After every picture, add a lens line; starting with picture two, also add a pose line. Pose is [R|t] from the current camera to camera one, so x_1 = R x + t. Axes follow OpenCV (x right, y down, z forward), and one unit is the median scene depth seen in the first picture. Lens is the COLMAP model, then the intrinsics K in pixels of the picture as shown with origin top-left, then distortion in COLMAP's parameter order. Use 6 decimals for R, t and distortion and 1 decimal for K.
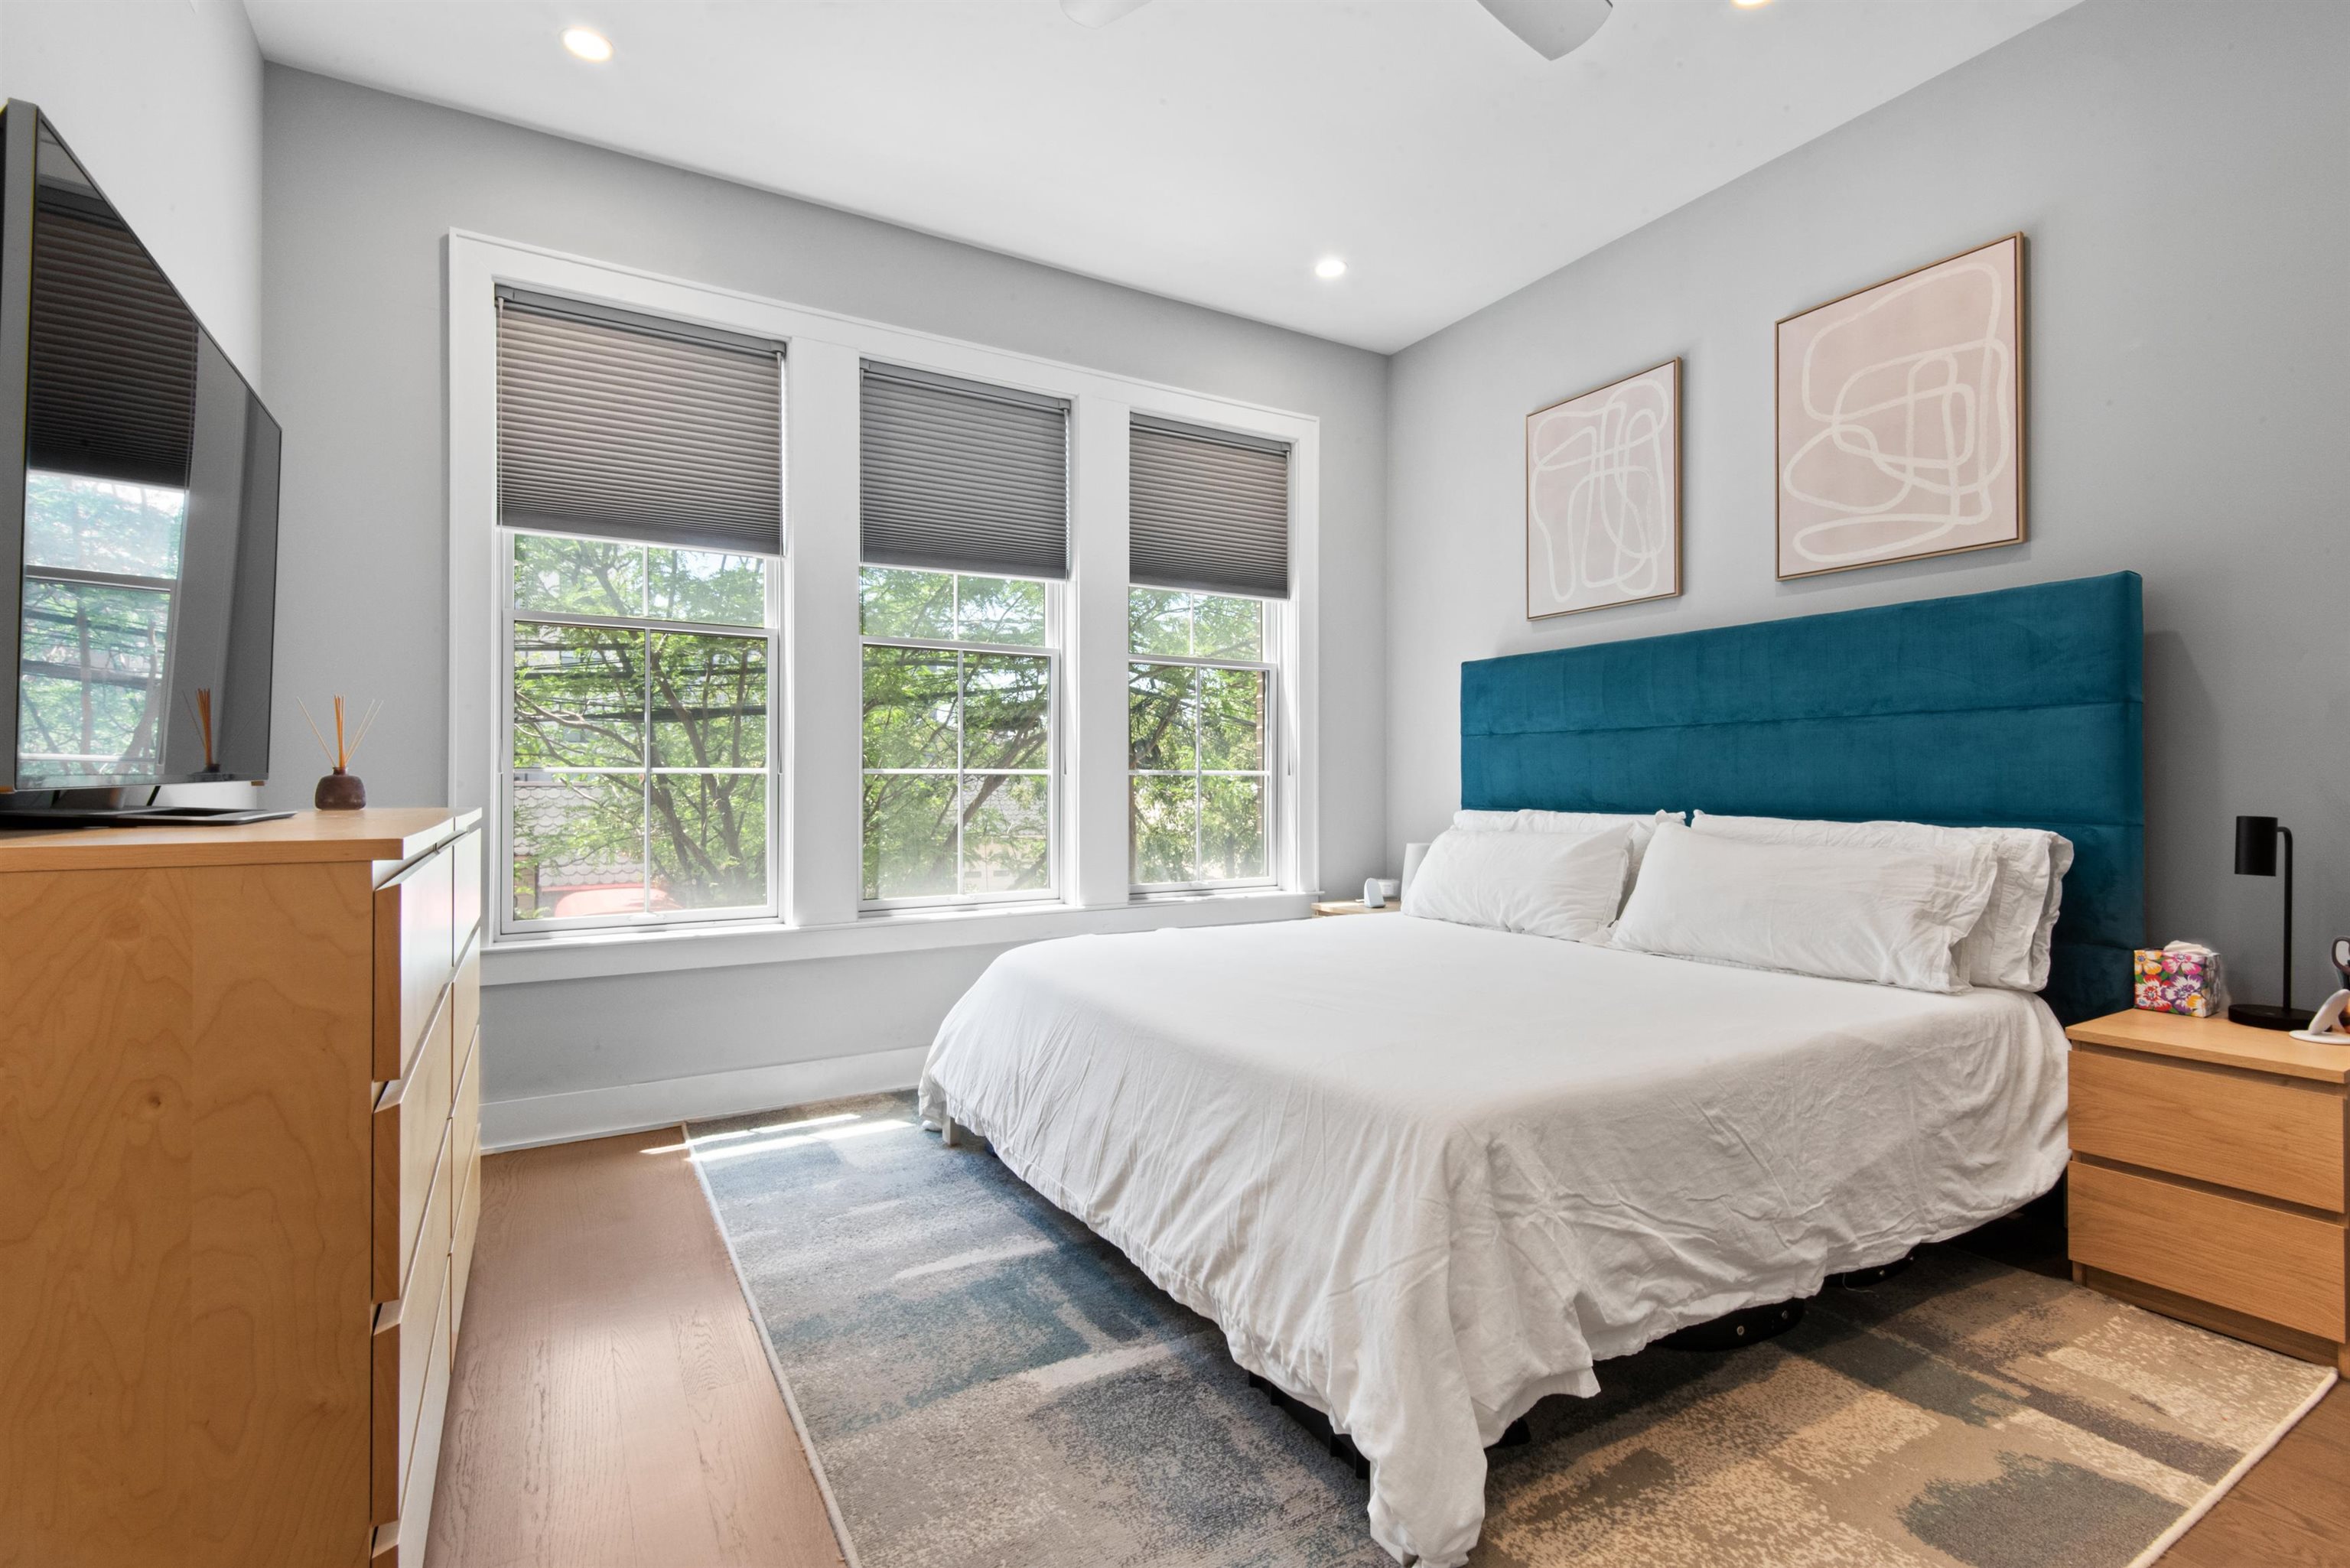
lens RADIAL K [[1070.3, 0, 1174.0], [0, 1070.3, 784.7], [0, 0, 1]] dist [0.009336, -0.005971]
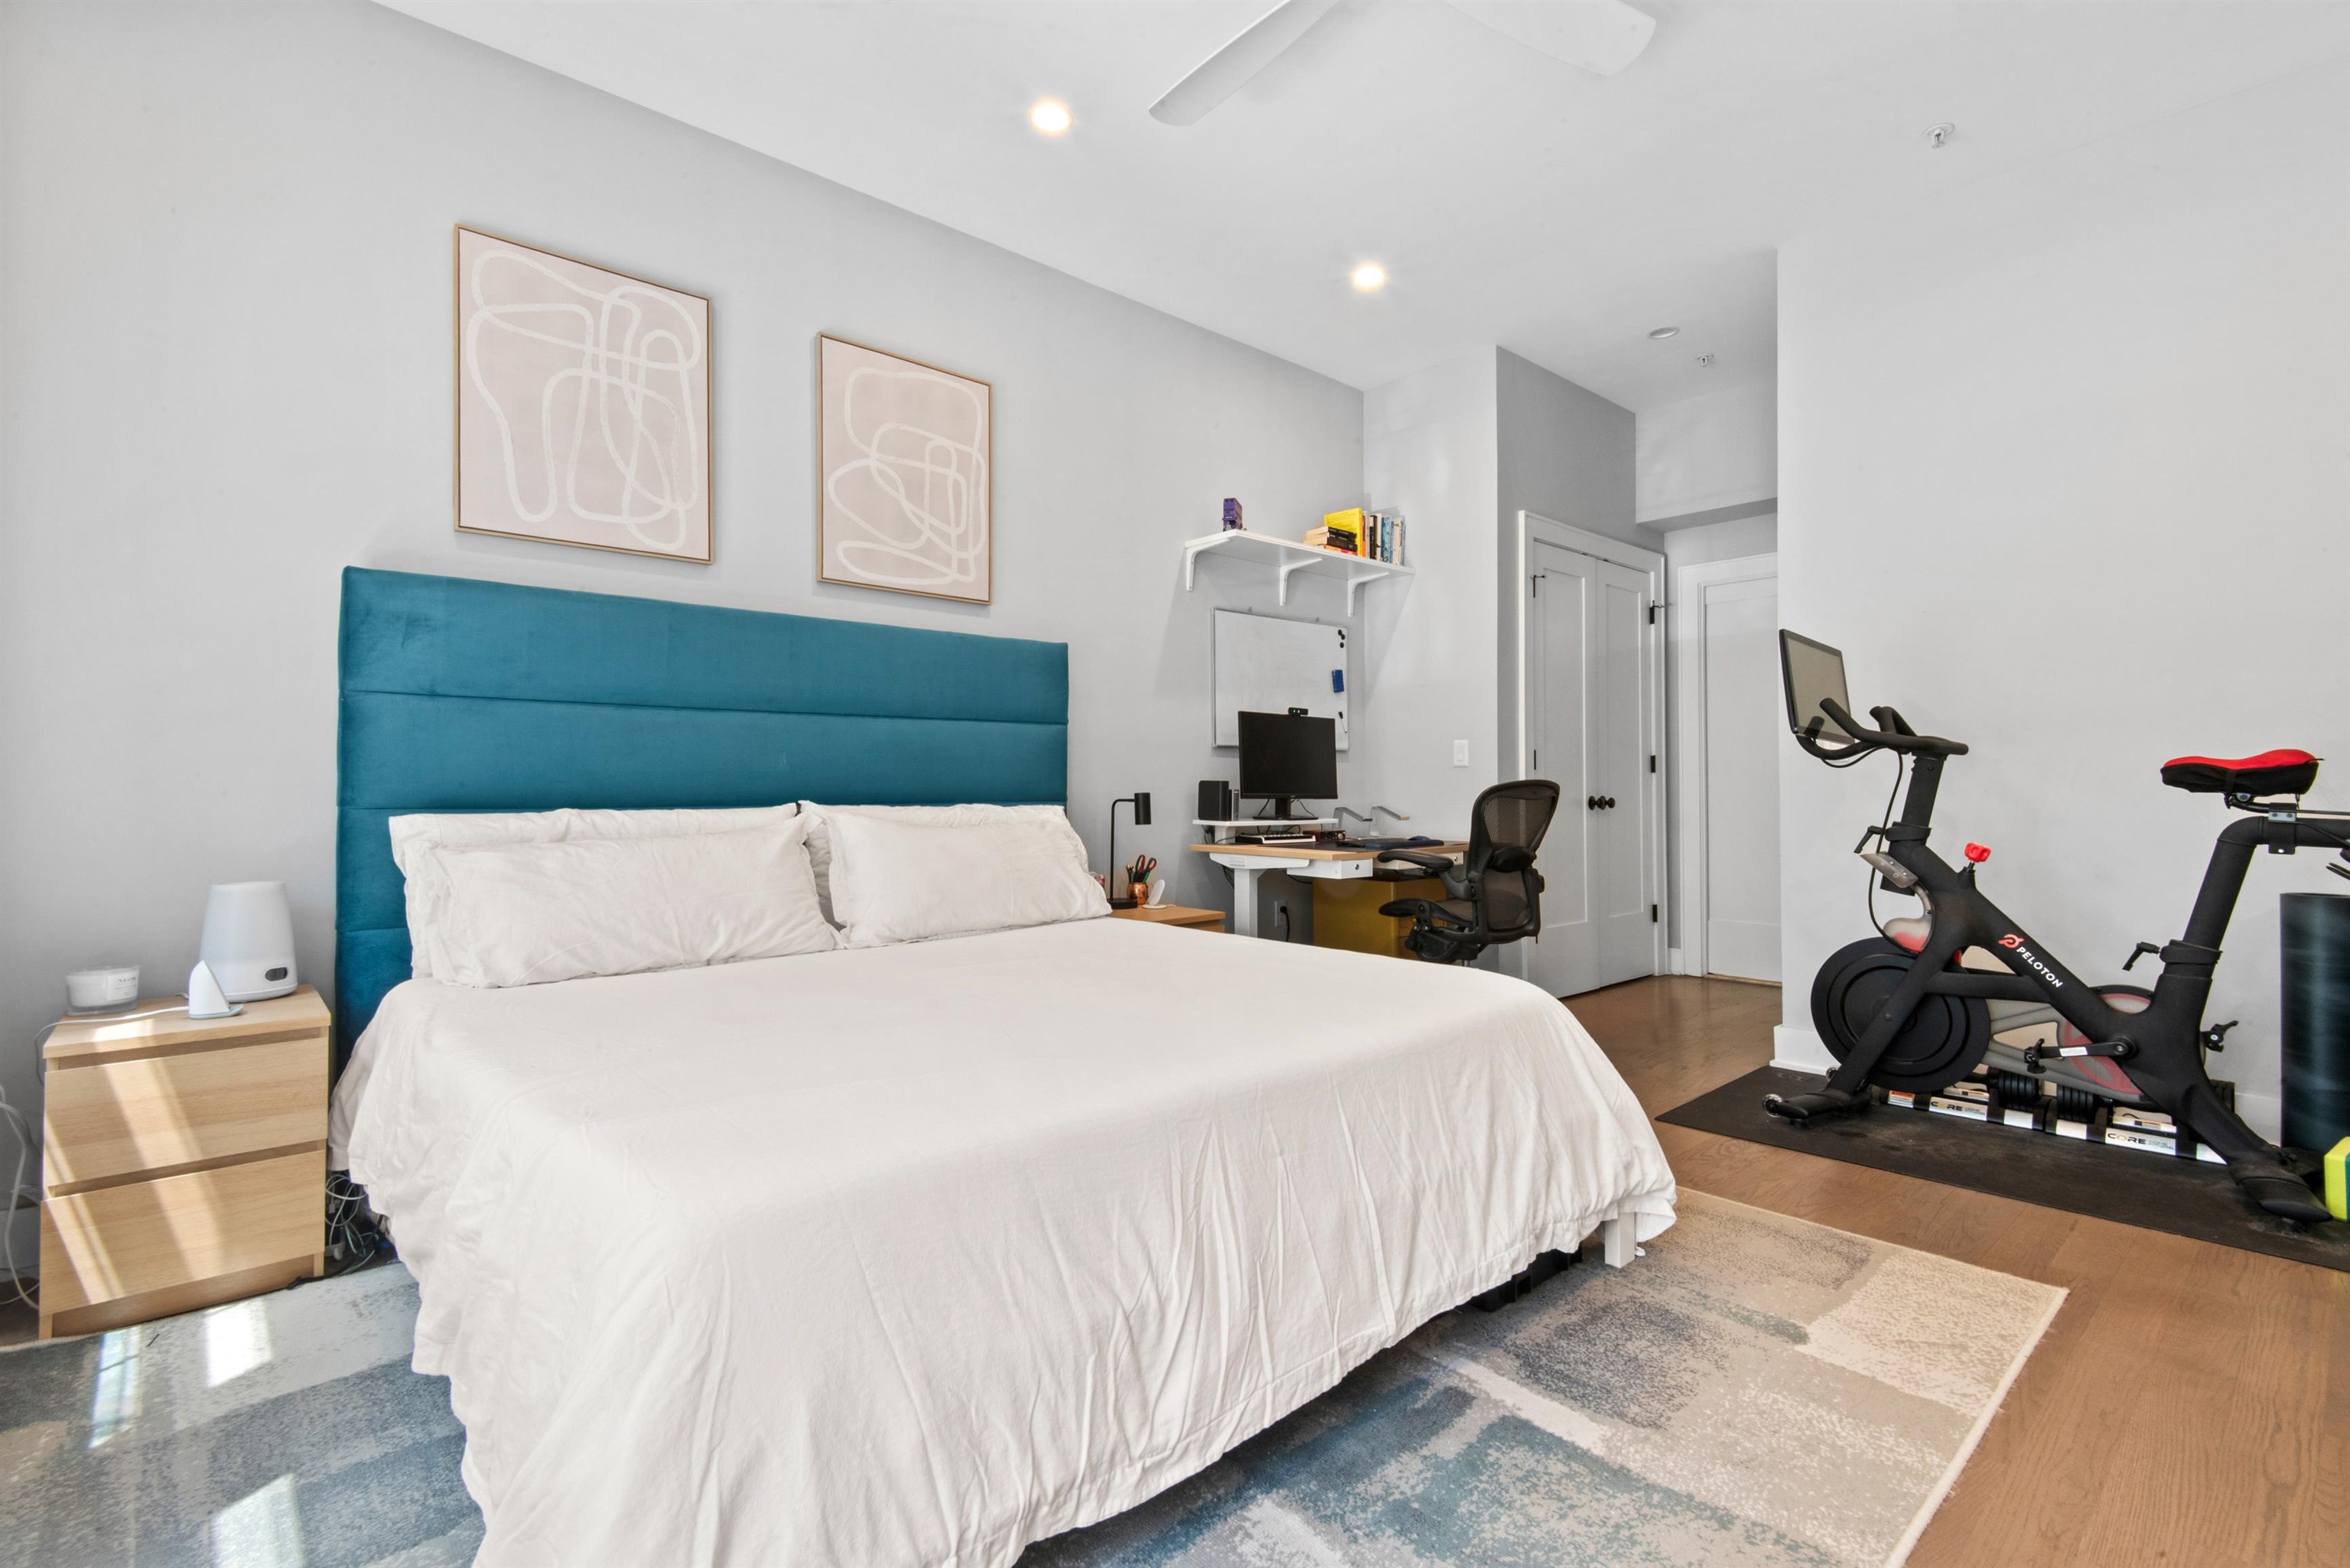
lens RADIAL K [[1070.3, 0, 1167.6], [0, 1070.3, 782.2], [0, 0, 1]] dist [0.009336, -0.005971]
pose [[-0.201044, -0.002232, 0.979580, -0.553581], [-0.006301, 0.999980, 0.000985, 0.004360], [-0.979562, -0.005974, -0.201054, 0.908955]]
